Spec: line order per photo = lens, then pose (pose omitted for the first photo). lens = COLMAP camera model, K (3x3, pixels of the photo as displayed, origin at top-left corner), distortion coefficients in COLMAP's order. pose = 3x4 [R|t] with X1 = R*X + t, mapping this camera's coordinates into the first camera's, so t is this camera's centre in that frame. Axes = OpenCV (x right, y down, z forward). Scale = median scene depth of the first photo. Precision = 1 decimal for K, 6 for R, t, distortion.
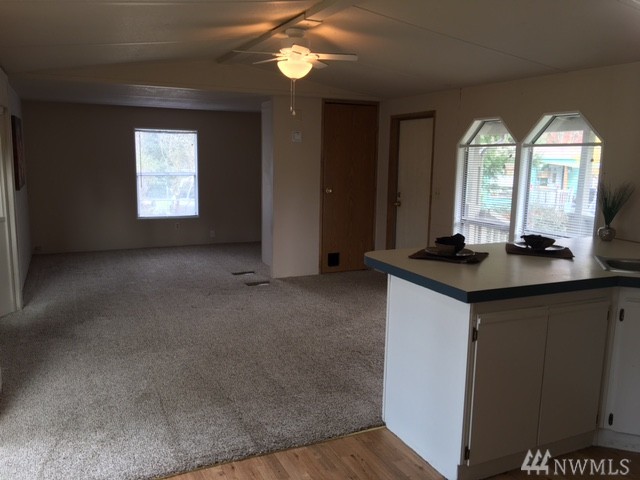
lens RADIAL K [[534.8, 0, 318.2], [0, 534.8, 236.0], [0, 0, 1]] dist [0.082881, -0.131879]
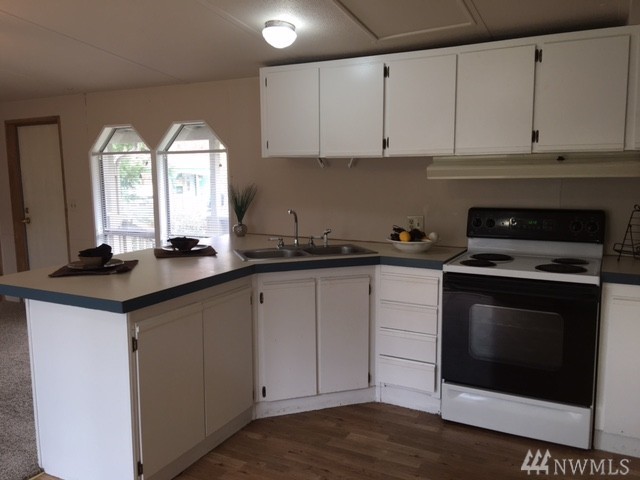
lens RADIAL K [[534.8, 0, 317.6], [0, 534.8, 237.1], [0, 0, 1]] dist [0.082881, -0.131879]
pose [[0.797902, -0.105623, 0.593462, -0.000718], [0.116403, 0.992996, 0.020228, 0.005596], [-0.591442, 0.052941, 0.804608, 0.009333]]
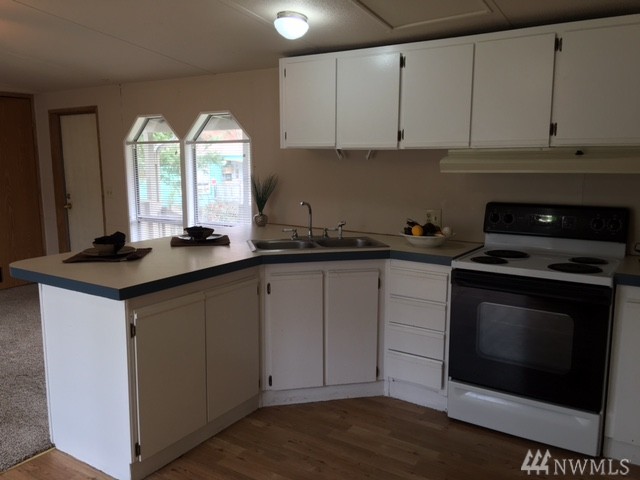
lens RADIAL K [[534.8, 0, 318.0], [0, 534.8, 236.7], [0, 0, 1]] dist [0.082881, -0.131879]
pose [[0.851360, -0.098947, 0.515165, 0.043252], [0.096782, 0.994819, 0.031132, 0.006256], [-0.515576, 0.023354, 0.856526, -0.019415]]
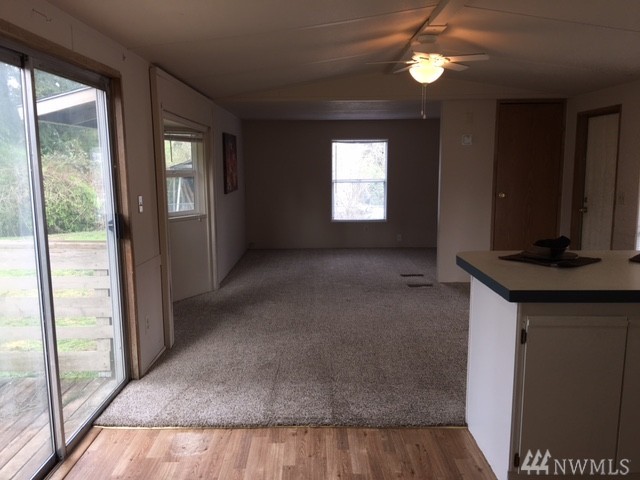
lens RADIAL K [[534.8, 0, 316.8], [0, 534.8, 236.4], [0, 0, 1]] dist [0.082881, -0.131879]
pose [[0.906639, 0.036022, -0.420366, 0.181221], [-0.043099, 0.999044, -0.007345, 0.014410], [0.419700, 0.024777, 0.907325, -0.015194]]
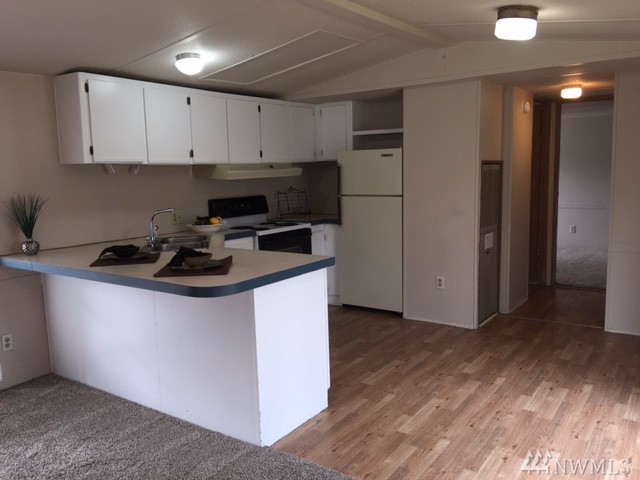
lens RADIAL K [[534.8, 0, 319.2], [0, 534.8, 237.1], [0, 0, 1]] dist [0.082881, -0.131879]
pose [[-0.494366, -0.114552, 0.861673, -0.449829], [0.148954, 0.965453, 0.213808, -0.124661], [-0.856396, 0.234049, -0.460224, 0.825045]]
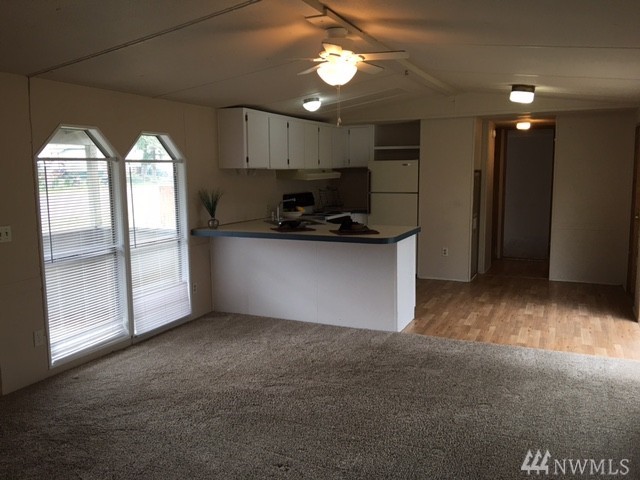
lens RADIAL K [[534.8, 0, 319.0], [0, 534.8, 236.0], [0, 0, 1]] dist [0.082881, -0.131879]
pose [[-0.646348, -0.105739, 0.755681, -0.603137], [0.113105, 0.966135, 0.231928, -0.224542], [-0.754613, 0.235377, -0.612500, 1.379181]]
